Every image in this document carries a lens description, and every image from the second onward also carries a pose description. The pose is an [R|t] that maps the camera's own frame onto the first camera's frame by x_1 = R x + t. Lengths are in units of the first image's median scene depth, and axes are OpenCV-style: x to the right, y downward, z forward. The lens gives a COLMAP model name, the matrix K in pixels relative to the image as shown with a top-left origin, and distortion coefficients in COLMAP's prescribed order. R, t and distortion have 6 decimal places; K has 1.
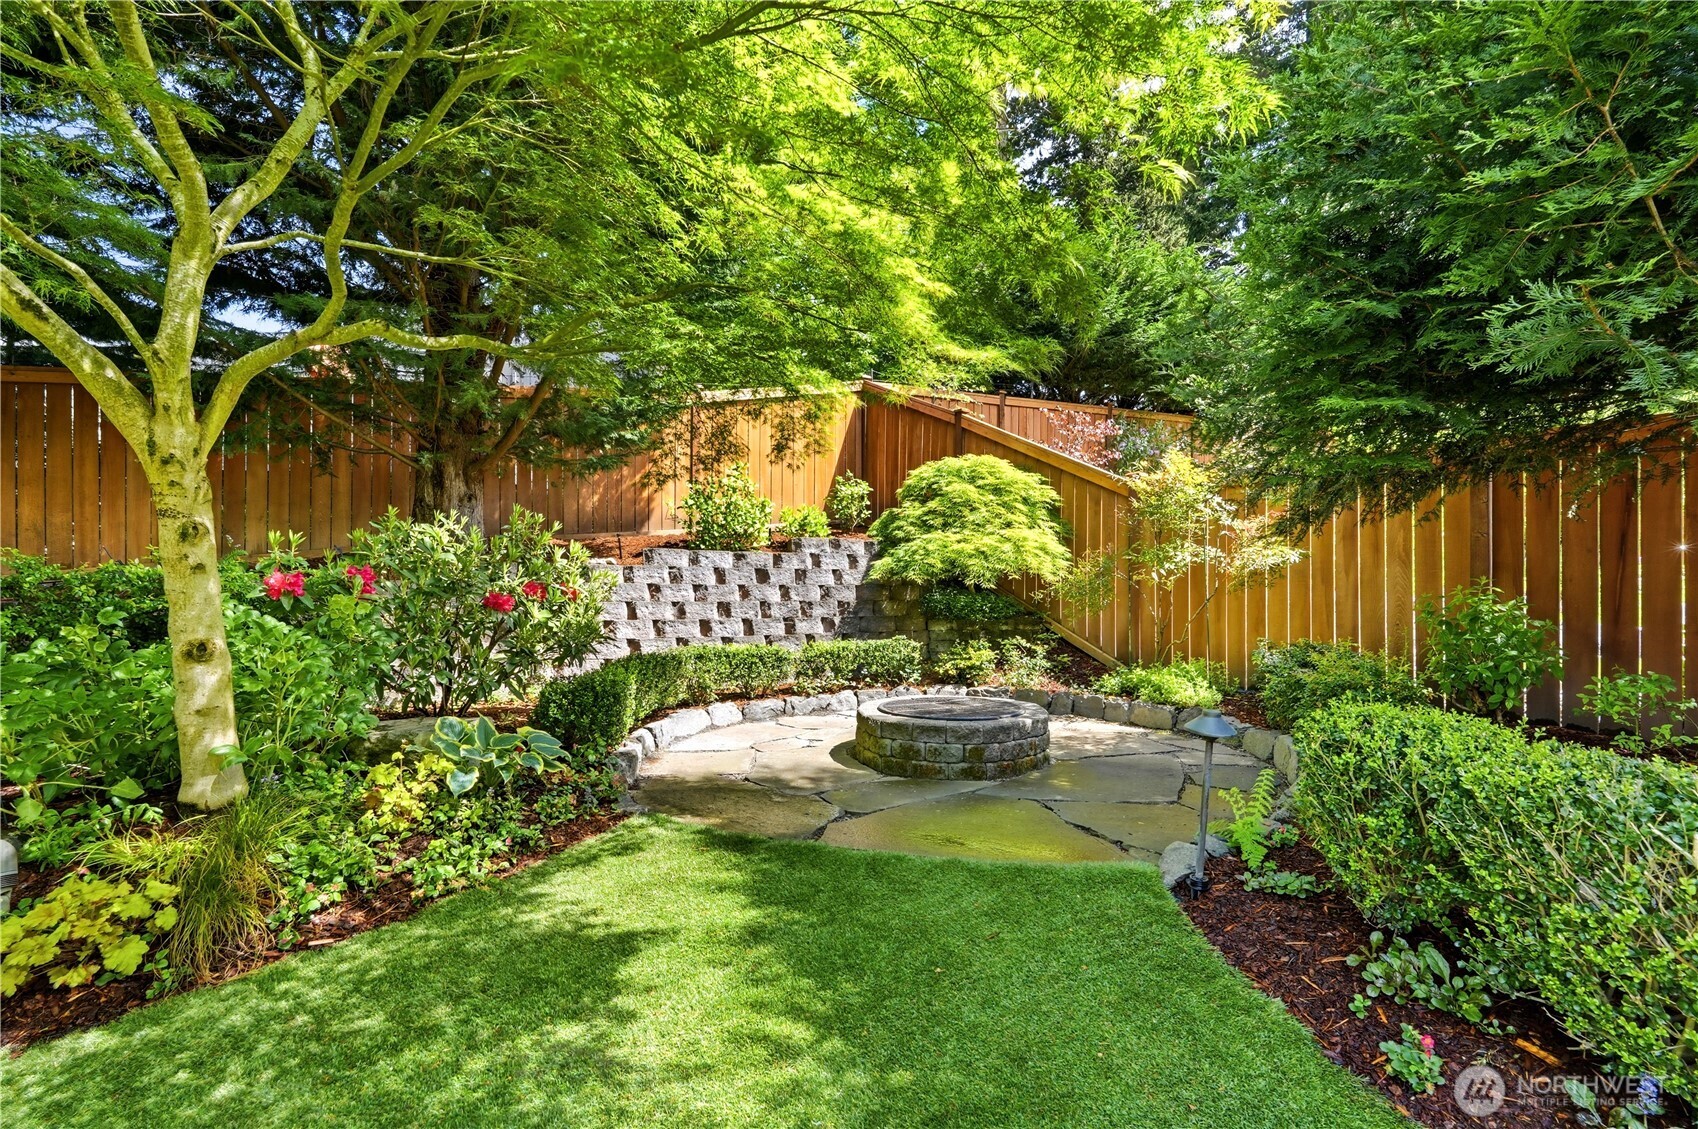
lens RADIAL K [[759.7, 0, 847.3], [0, 759.7, 579.7], [0, 0, 1]] dist [-0.001354, 0.001347]
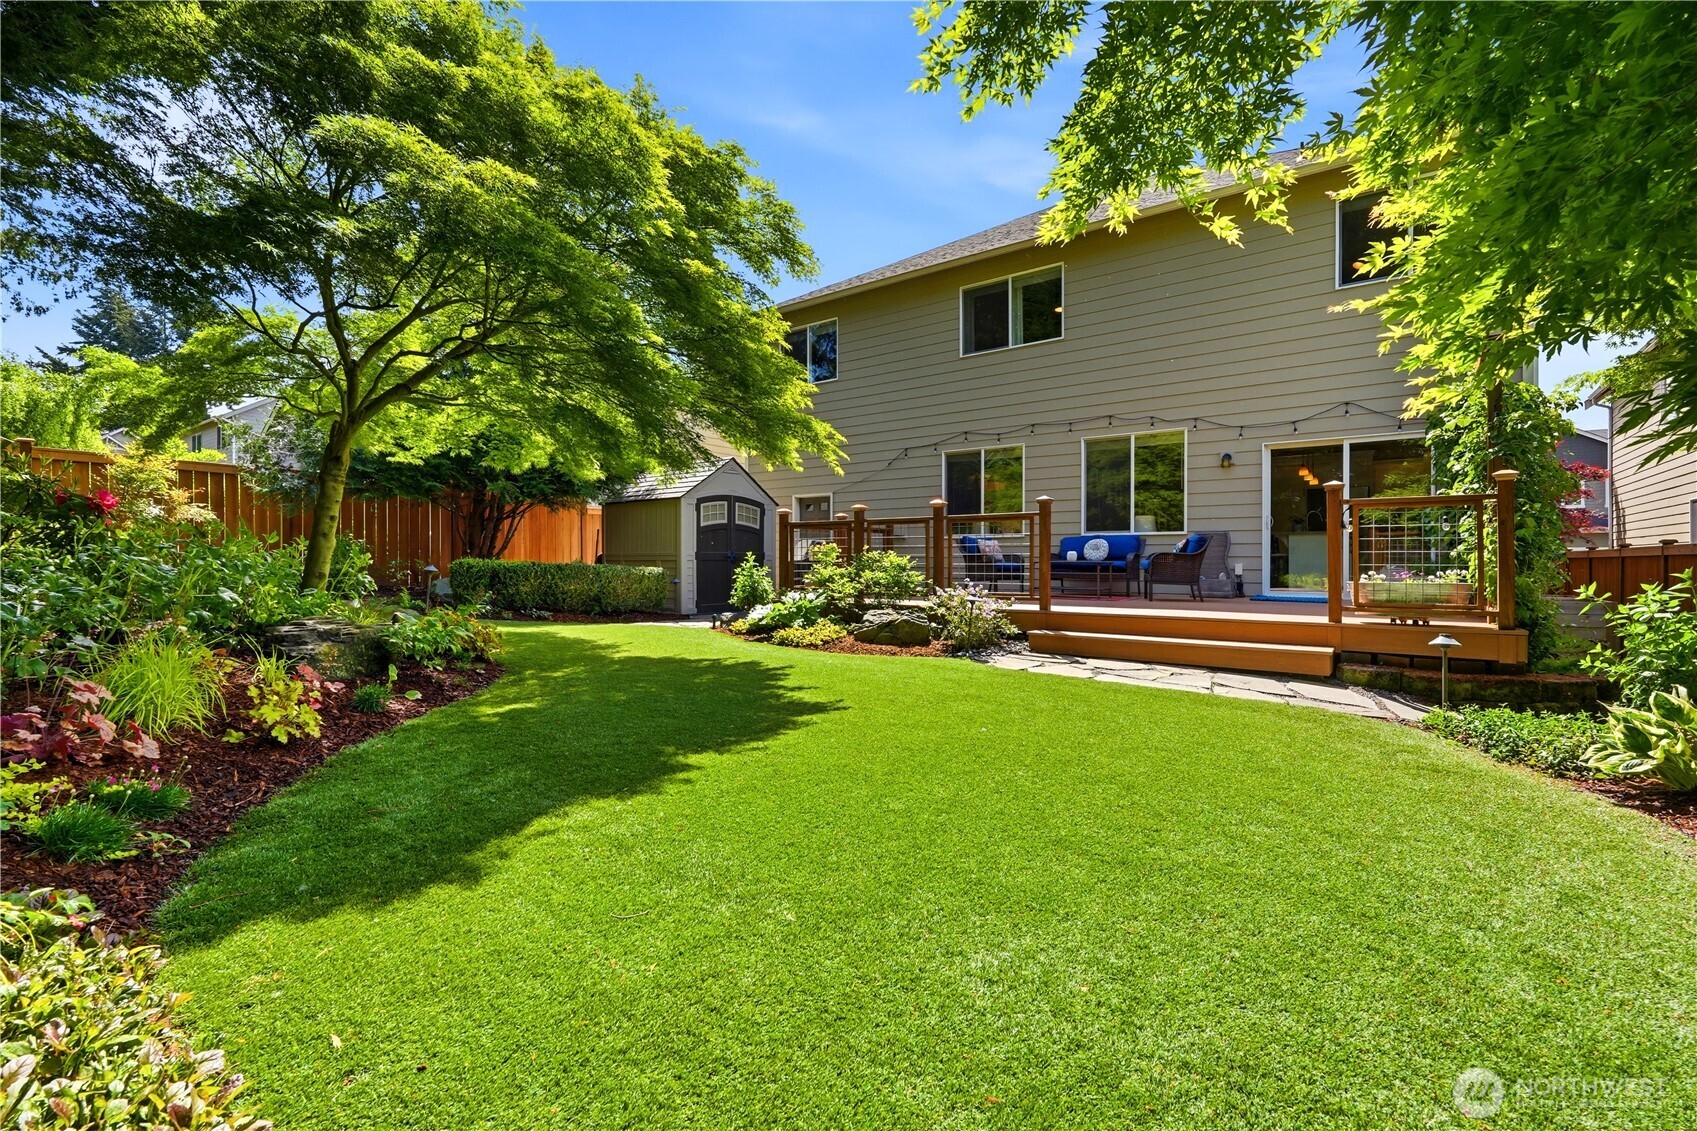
lens RADIAL K [[759.3, 0, 857.2], [0, 759.3, 566.1], [0, 0, 1]] dist [-0.001354, 0.001347]
pose [[-0.362004, -0.012337, 0.932095, -1.301204], [-0.015584, 0.999853, 0.007181, 0.042985], [-0.932046, -0.011926, -0.362143, 0.143577]]
